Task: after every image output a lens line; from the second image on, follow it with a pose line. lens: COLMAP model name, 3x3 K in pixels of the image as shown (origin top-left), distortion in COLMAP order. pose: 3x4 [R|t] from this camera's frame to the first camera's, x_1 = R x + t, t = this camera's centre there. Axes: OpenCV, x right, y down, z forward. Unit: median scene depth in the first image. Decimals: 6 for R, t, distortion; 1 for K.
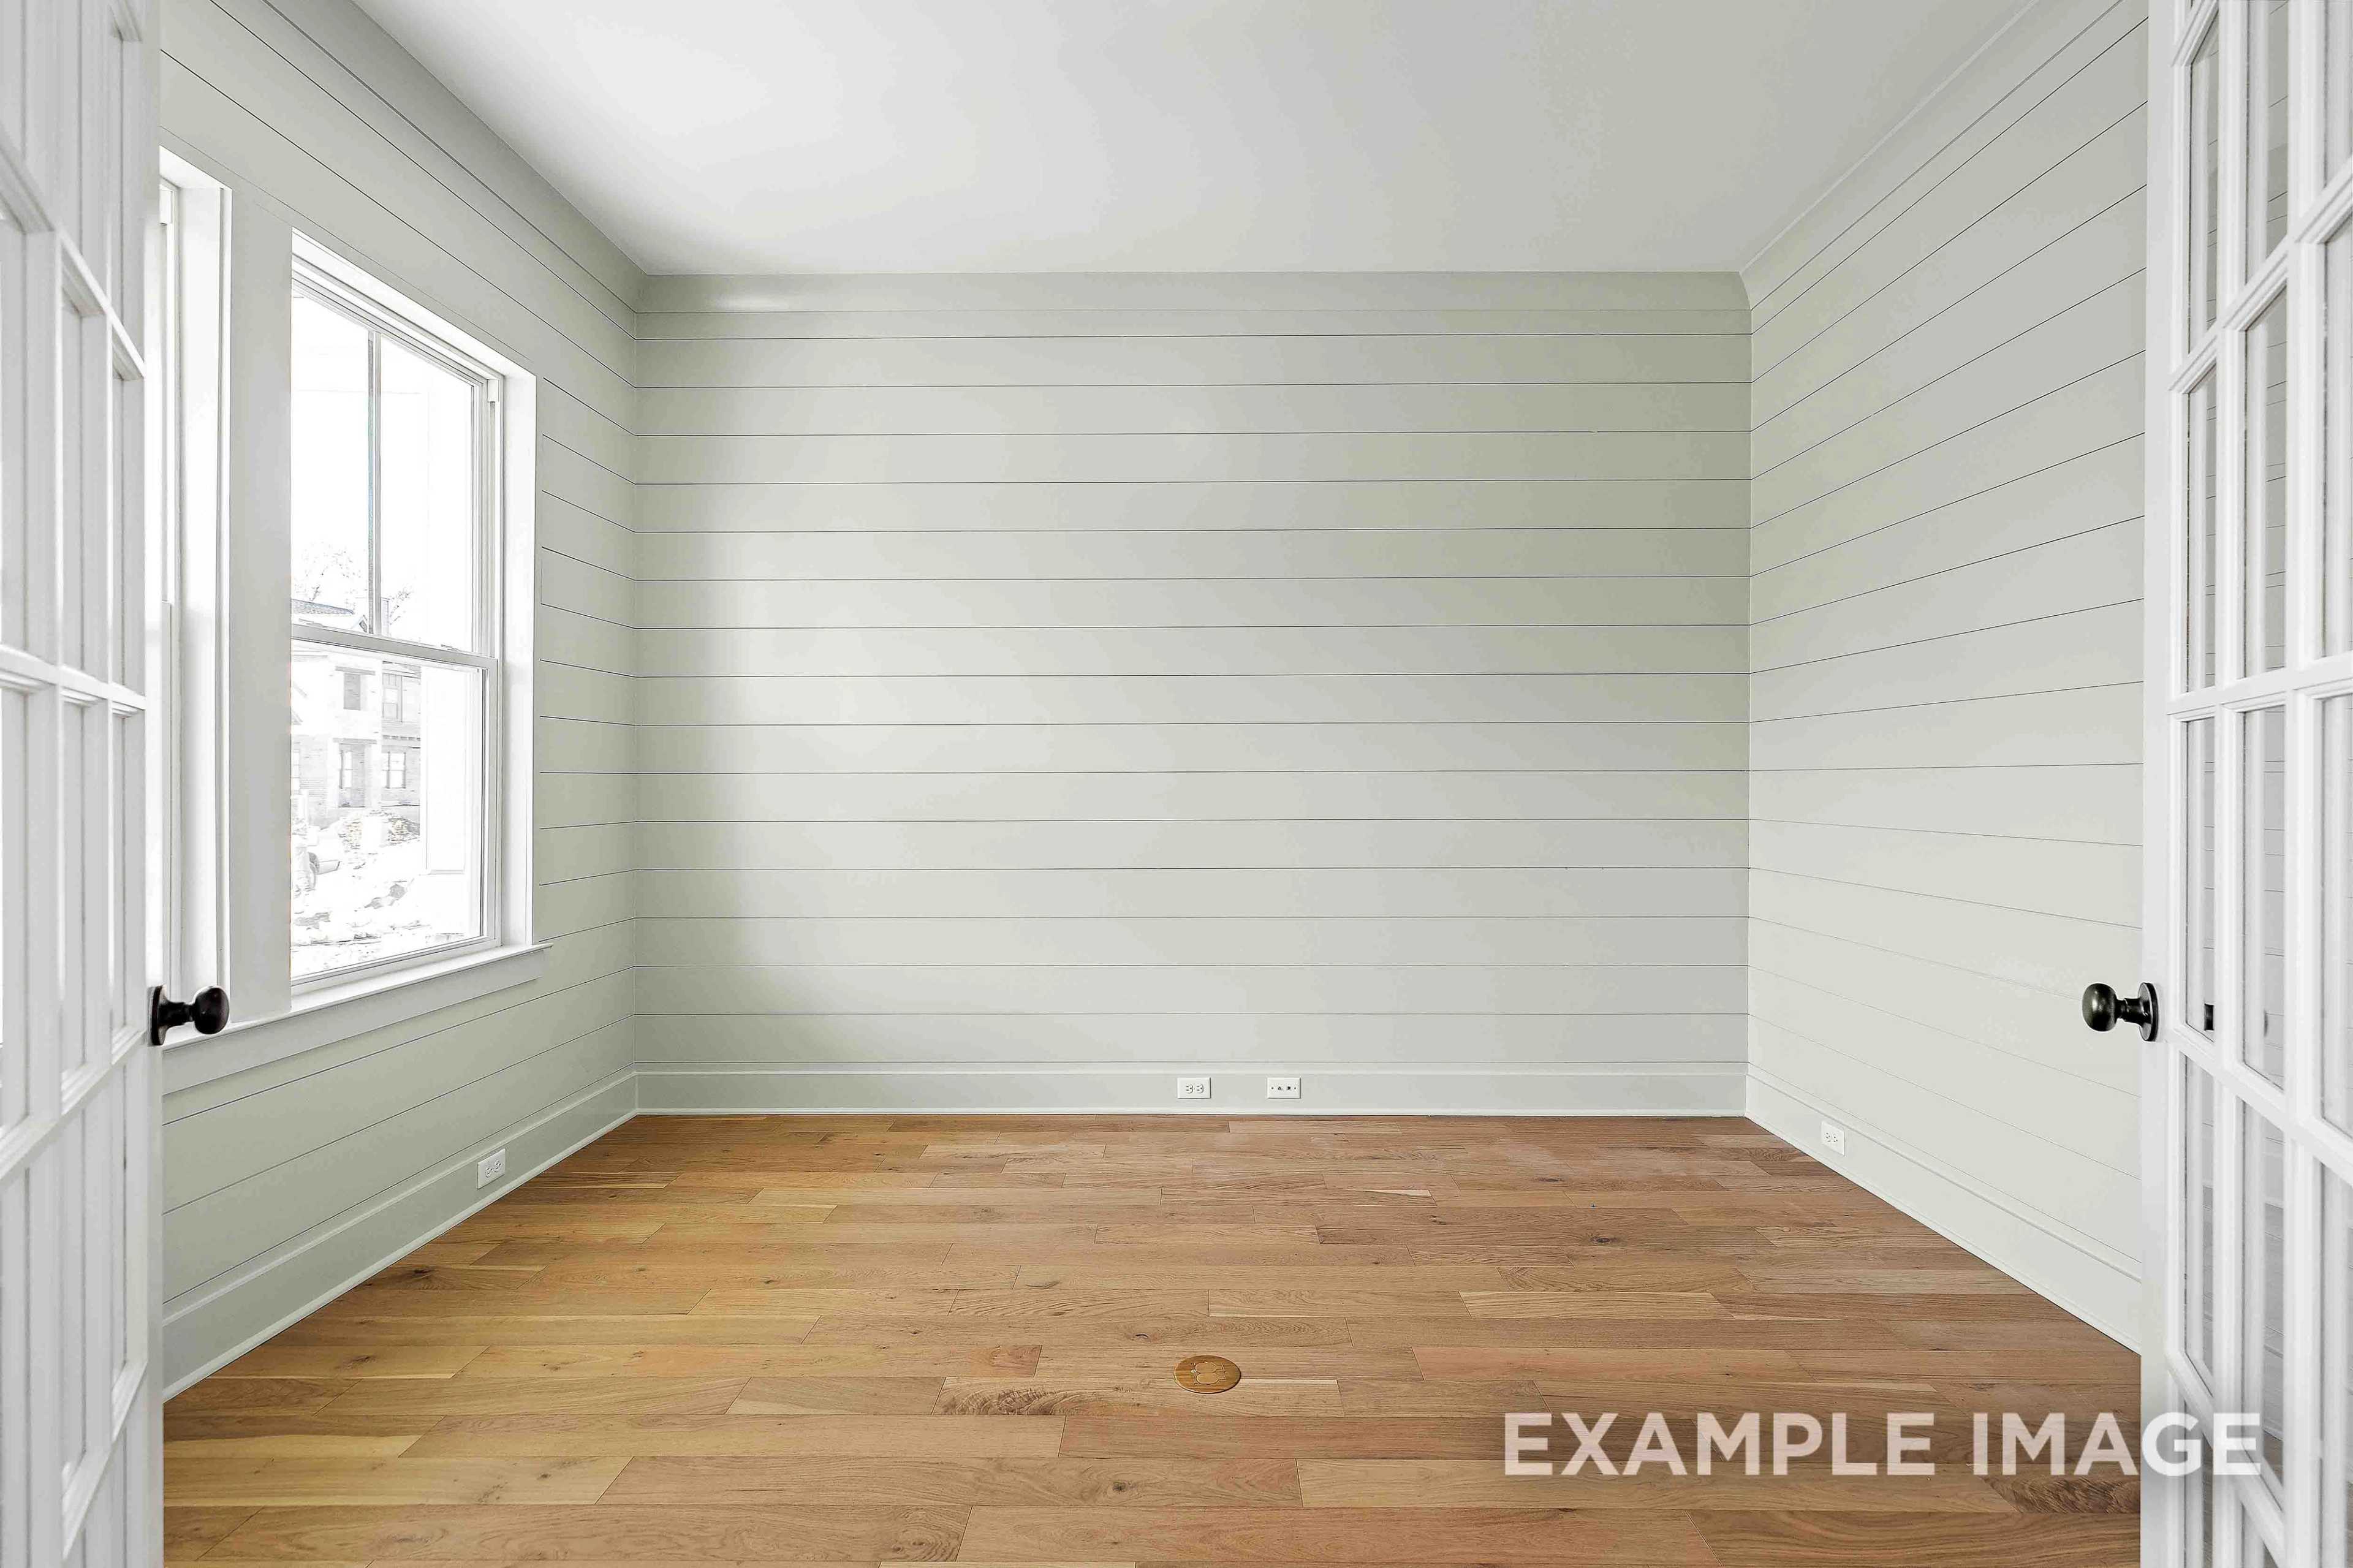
lens RADIAL K [[1050.2, 0, 1182.9], [0, 1050.2, 779.8], [0, 0, 1]] dist [0.000153, 0.000030]
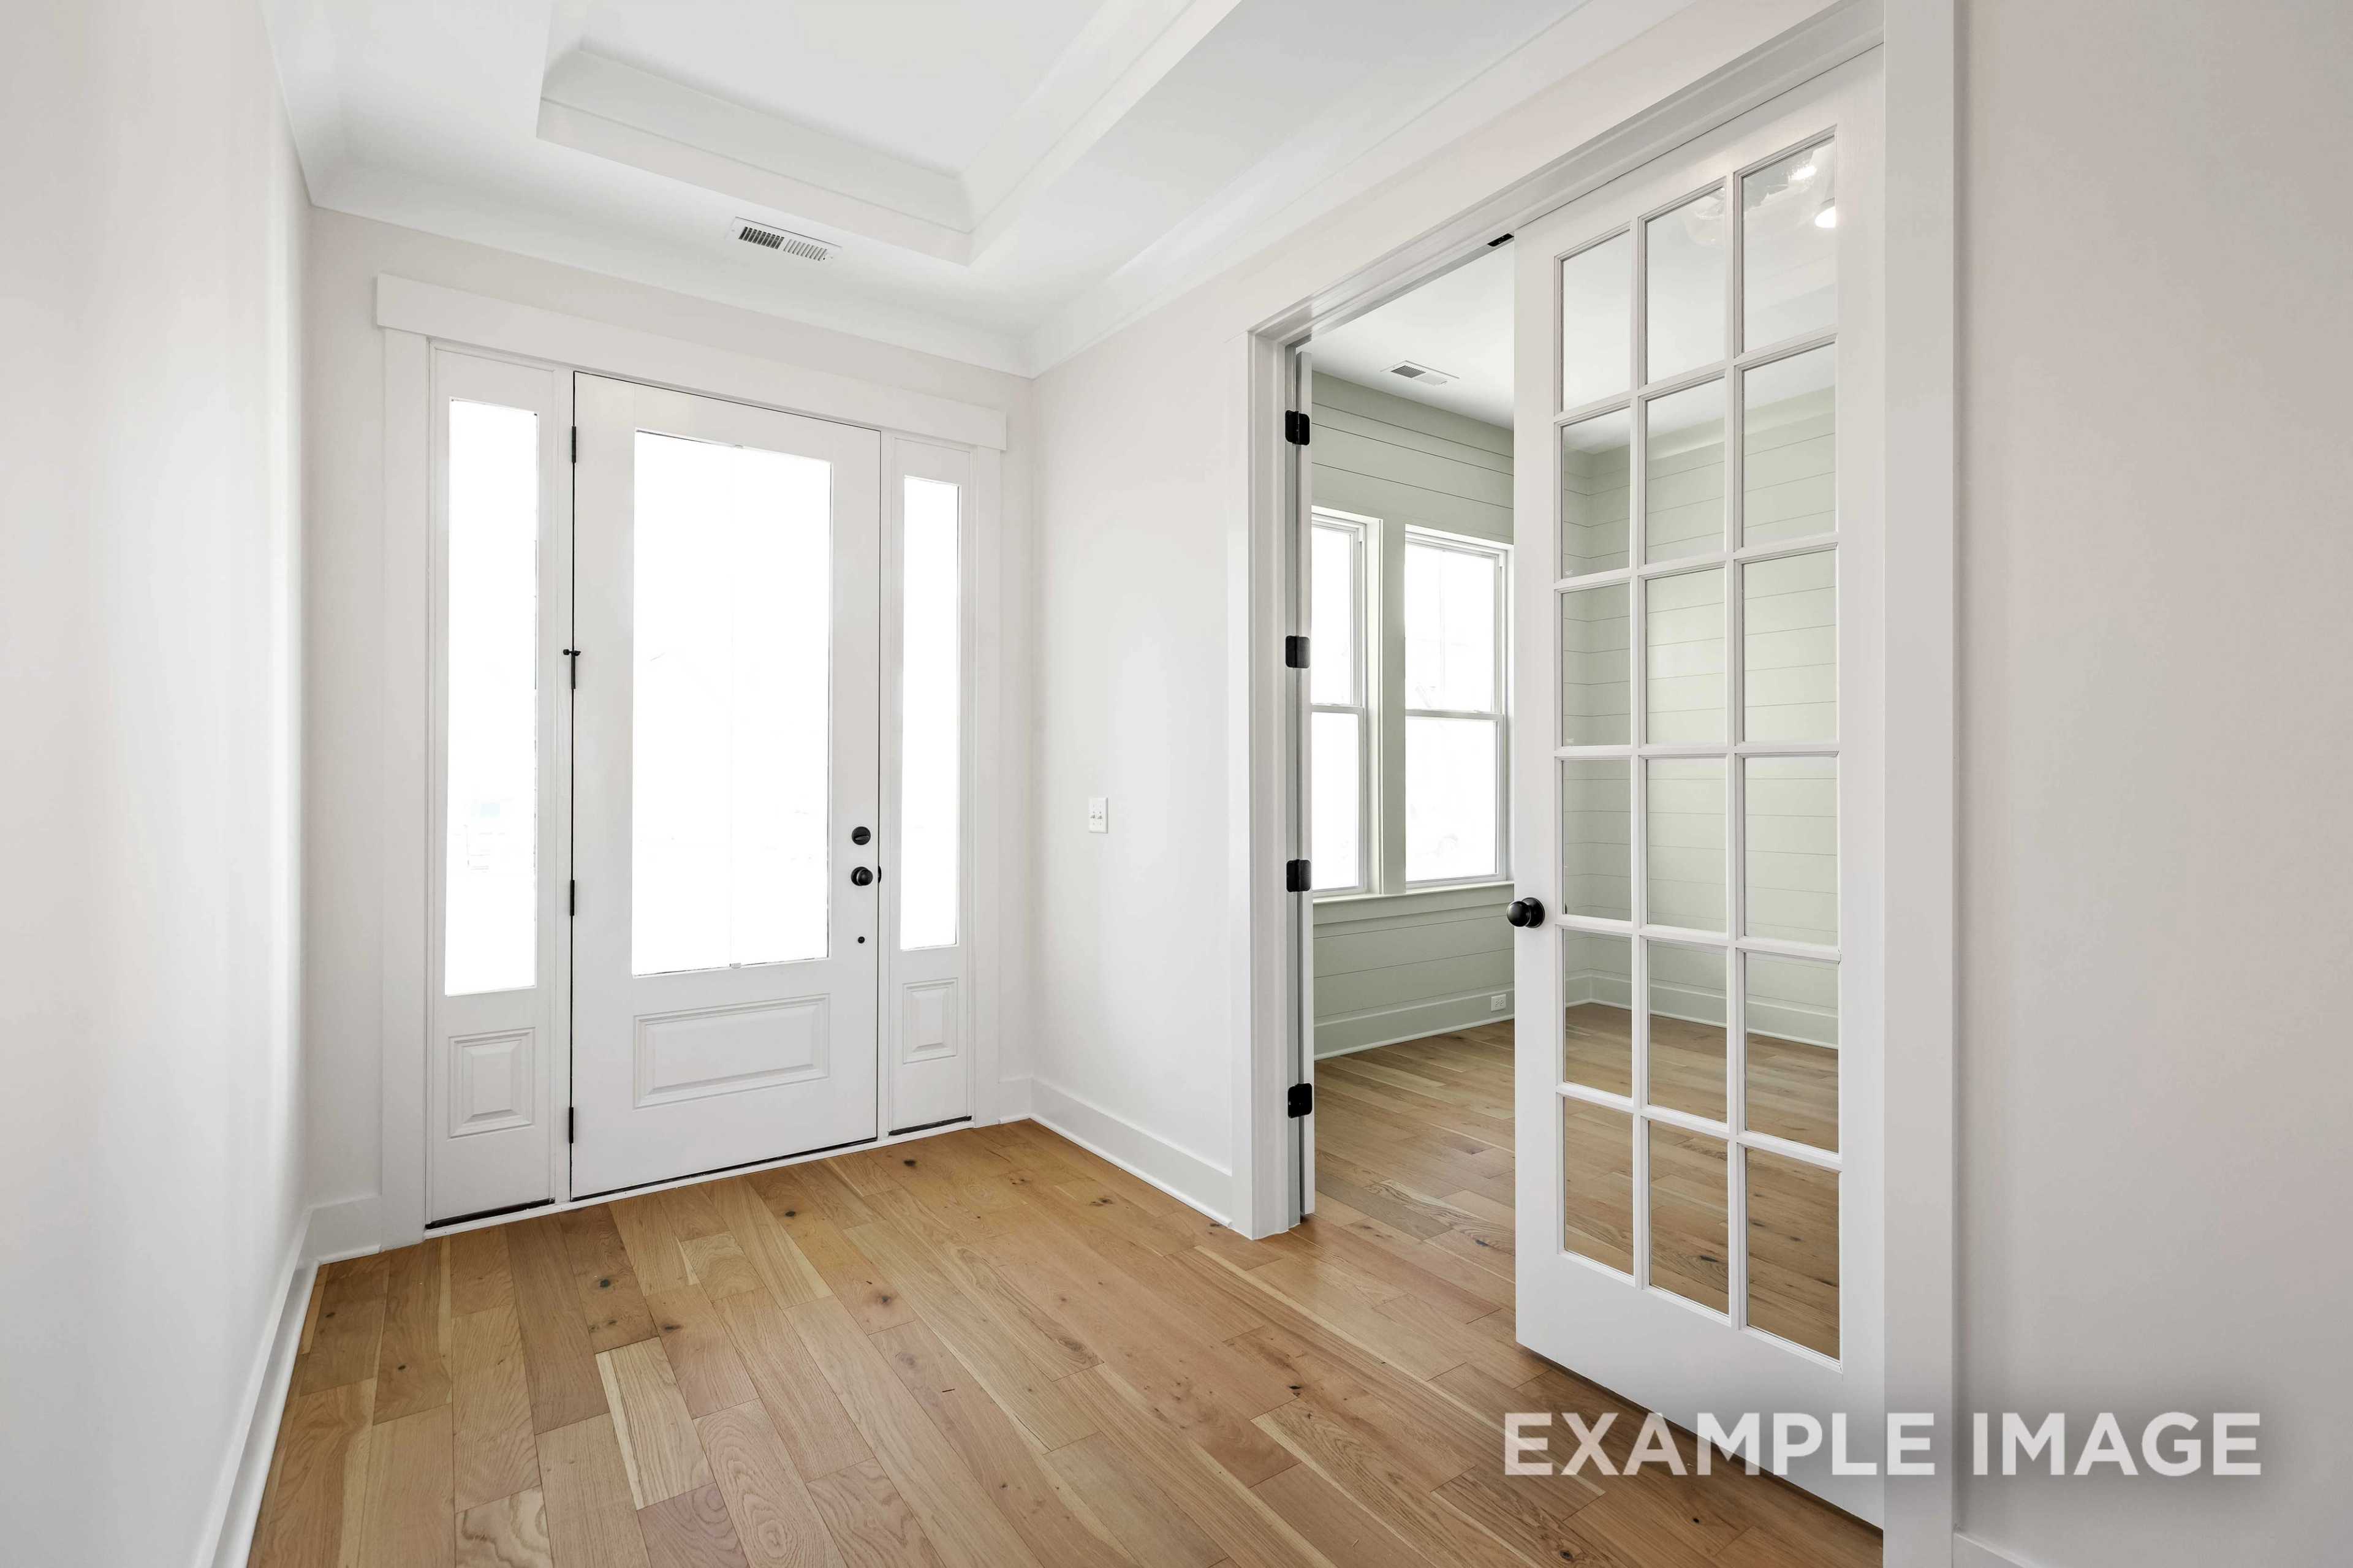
lens RADIAL K [[1050.2, 0, 1182.9], [0, 1050.2, 779.8], [0, 0, 1]] dist [0.000153, 0.000030]
pose [[0.577644, -0.009554, -0.816233, 0.571752], [0.009637, 0.999942, -0.004884, -0.008175], [0.816232, -0.005045, 0.577702, -0.542490]]
